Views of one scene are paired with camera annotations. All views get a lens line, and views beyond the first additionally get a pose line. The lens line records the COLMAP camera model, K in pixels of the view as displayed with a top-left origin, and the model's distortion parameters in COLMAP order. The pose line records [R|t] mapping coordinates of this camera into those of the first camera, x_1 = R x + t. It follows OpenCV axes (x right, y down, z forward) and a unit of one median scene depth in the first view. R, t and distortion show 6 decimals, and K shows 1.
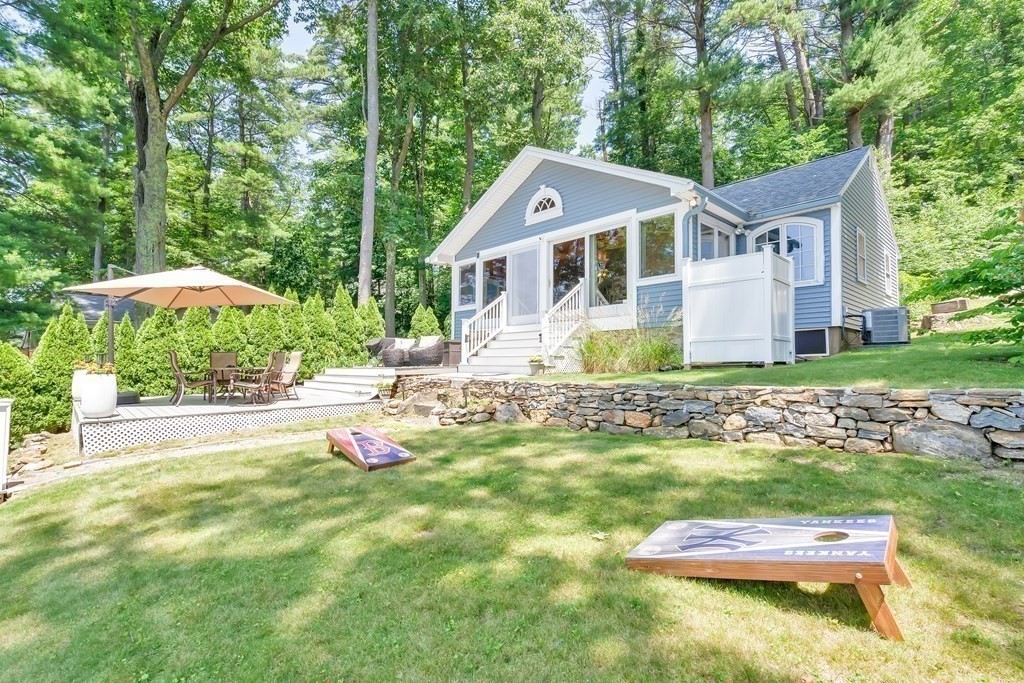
lens RADIAL K [[474.4, 0, 507.5], [0, 474.4, 354.0], [0, 0, 1]] dist [0.002562, -0.000668]
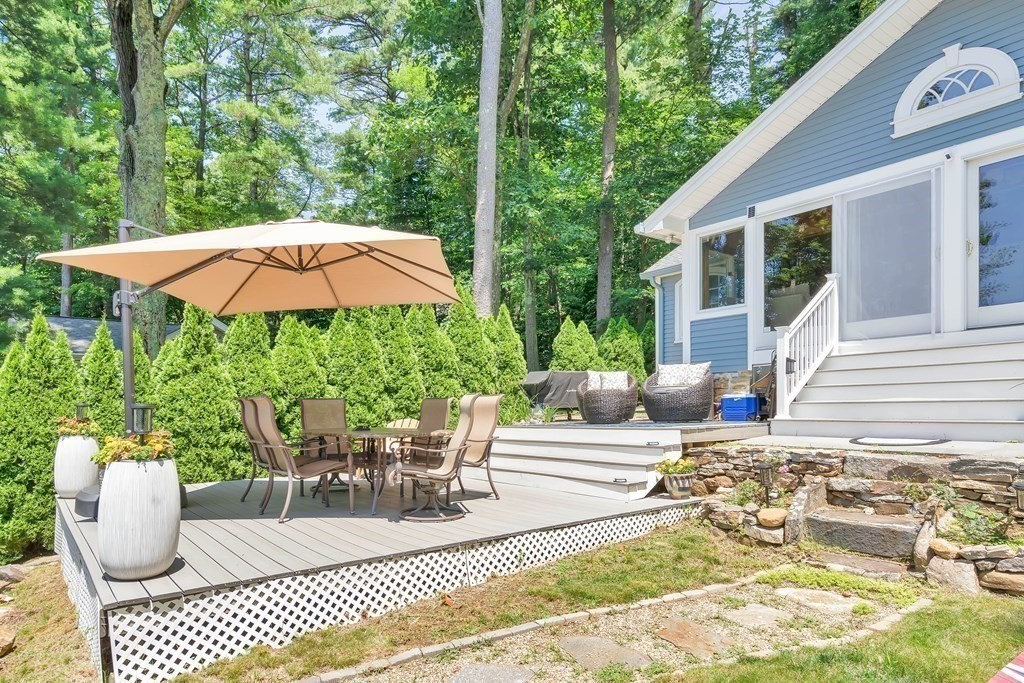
lens RADIAL K [[622.2, 0, 511.9], [0, 622.2, 411.2], [0, 0, 1]] dist [-0.004008, 0.004236]
pose [[0.996306, -0.007728, -0.085522, -0.288787], [0.009582, 0.999728, 0.021285, -0.002618], [0.085334, -0.022026, 0.996109, 0.296008]]
